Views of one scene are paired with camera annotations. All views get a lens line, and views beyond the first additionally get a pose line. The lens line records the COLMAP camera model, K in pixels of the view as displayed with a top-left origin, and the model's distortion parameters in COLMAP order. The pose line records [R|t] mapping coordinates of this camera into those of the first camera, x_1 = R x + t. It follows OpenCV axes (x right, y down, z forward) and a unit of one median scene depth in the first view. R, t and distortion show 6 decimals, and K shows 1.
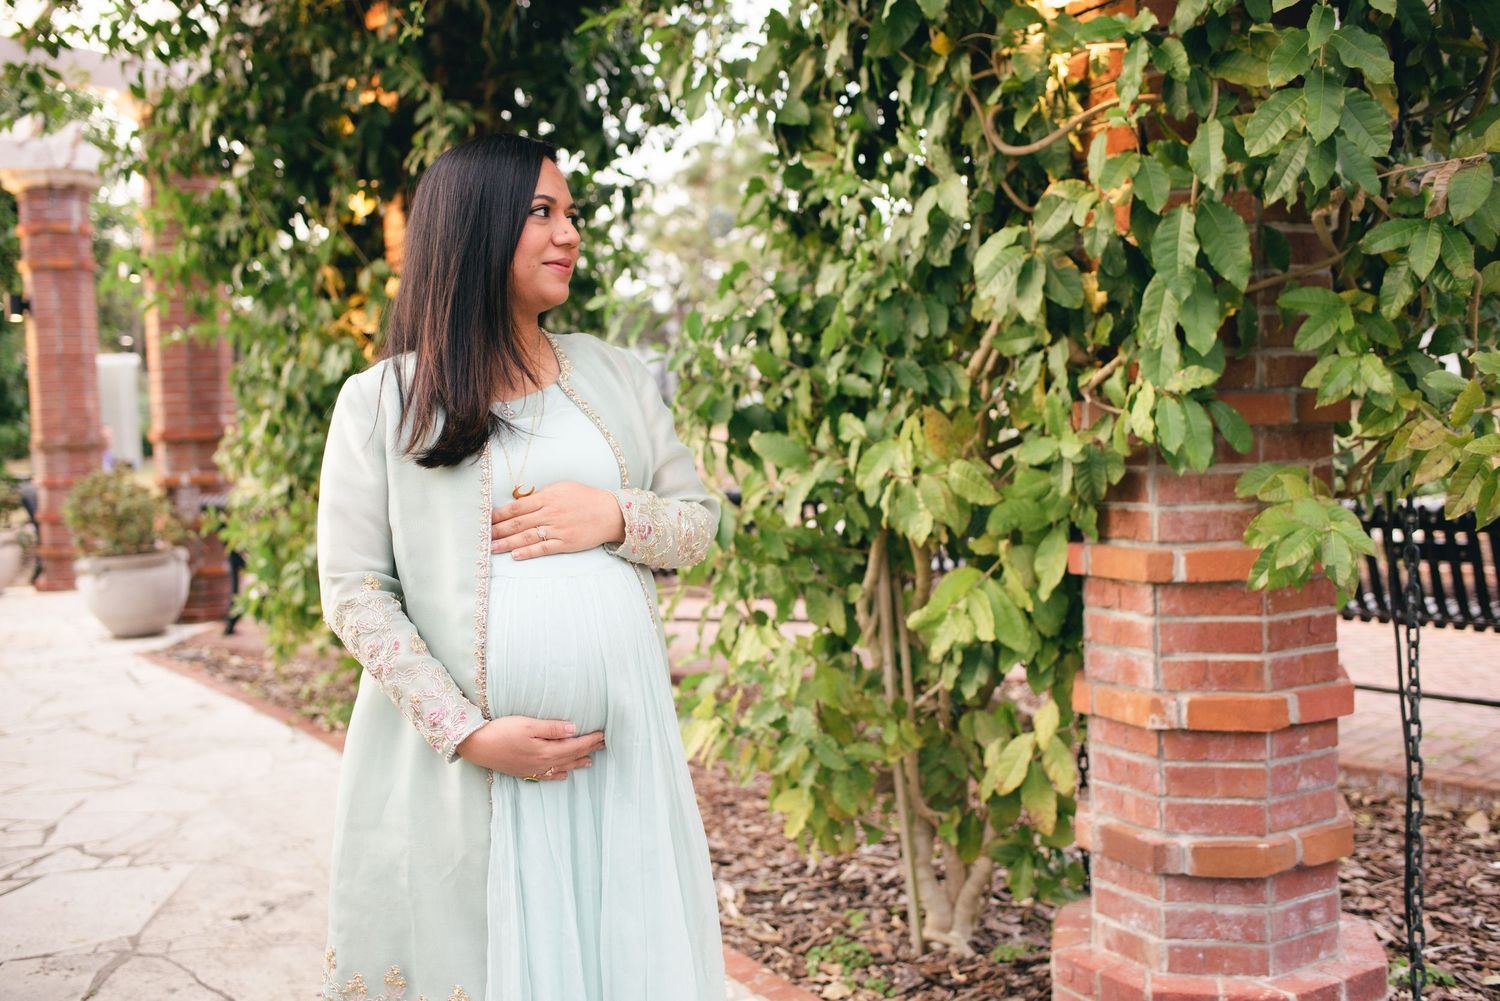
lens RADIAL K [[1467.1, 0, 750.0], [0, 1467.1, 500.5], [0, 0, 1]] dist [-0.101270, 0.102202]
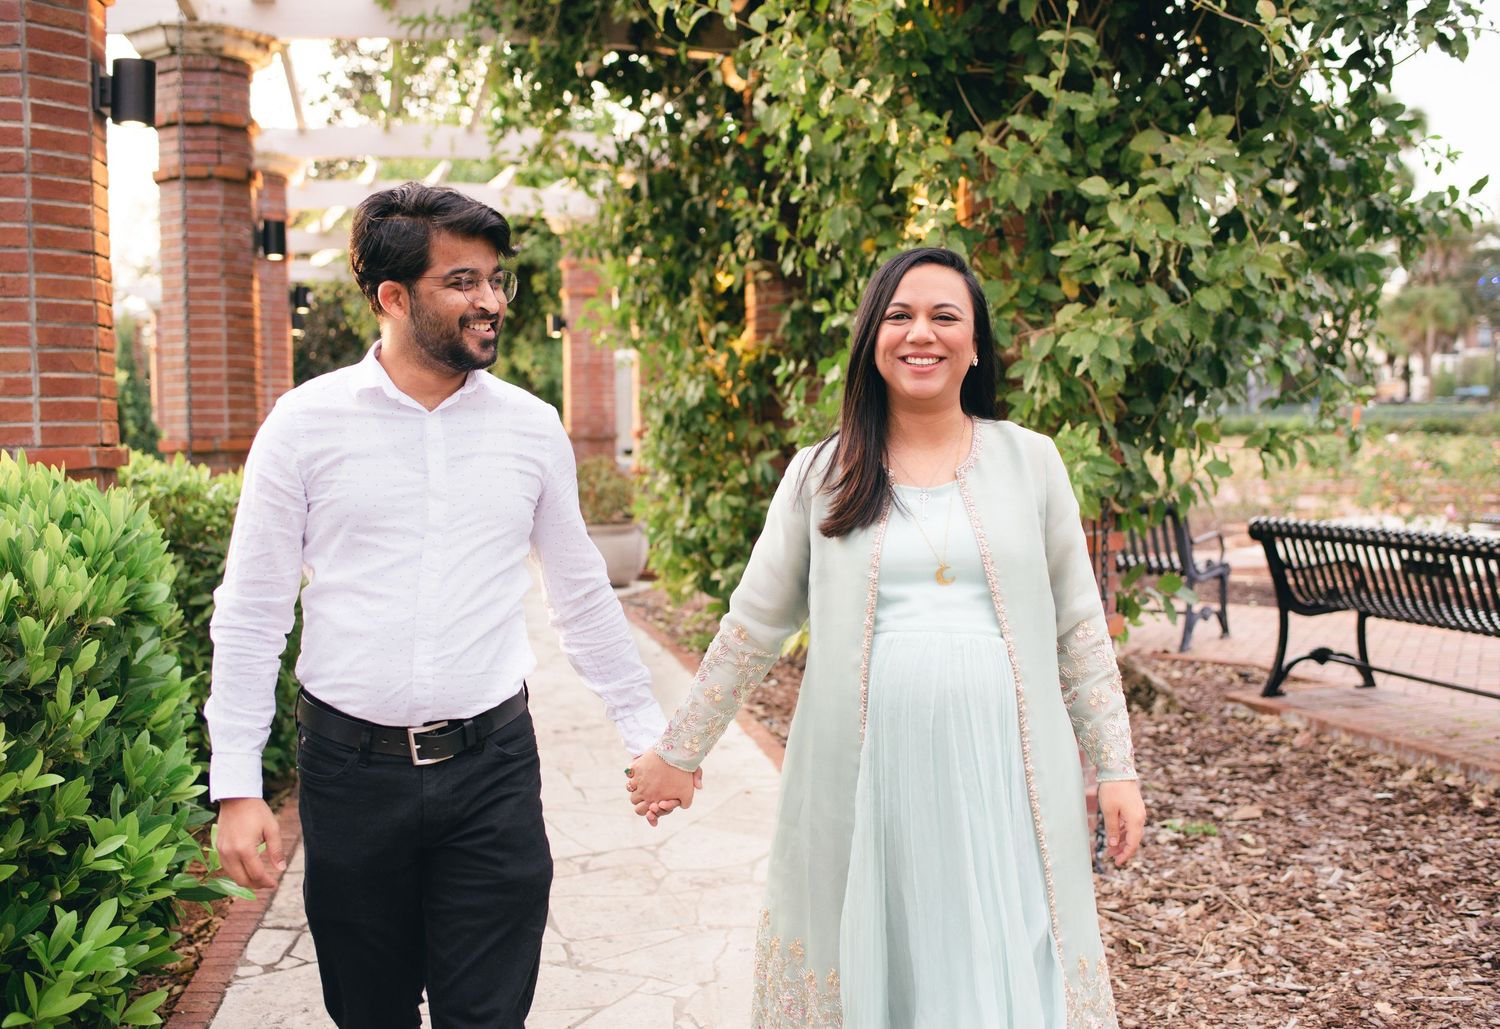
lens RADIAL K [[1571.4, 0, 787.0], [0, 1571.4, 490.0], [0, 0, 1]] dist [-0.106168, 0.113790]
pose [[0.930320, 0.046622, -0.363775, 0.595323], [-0.049531, 0.998772, 0.001336, -0.009062], [0.363390, 0.016775, 0.931486, -0.655340]]
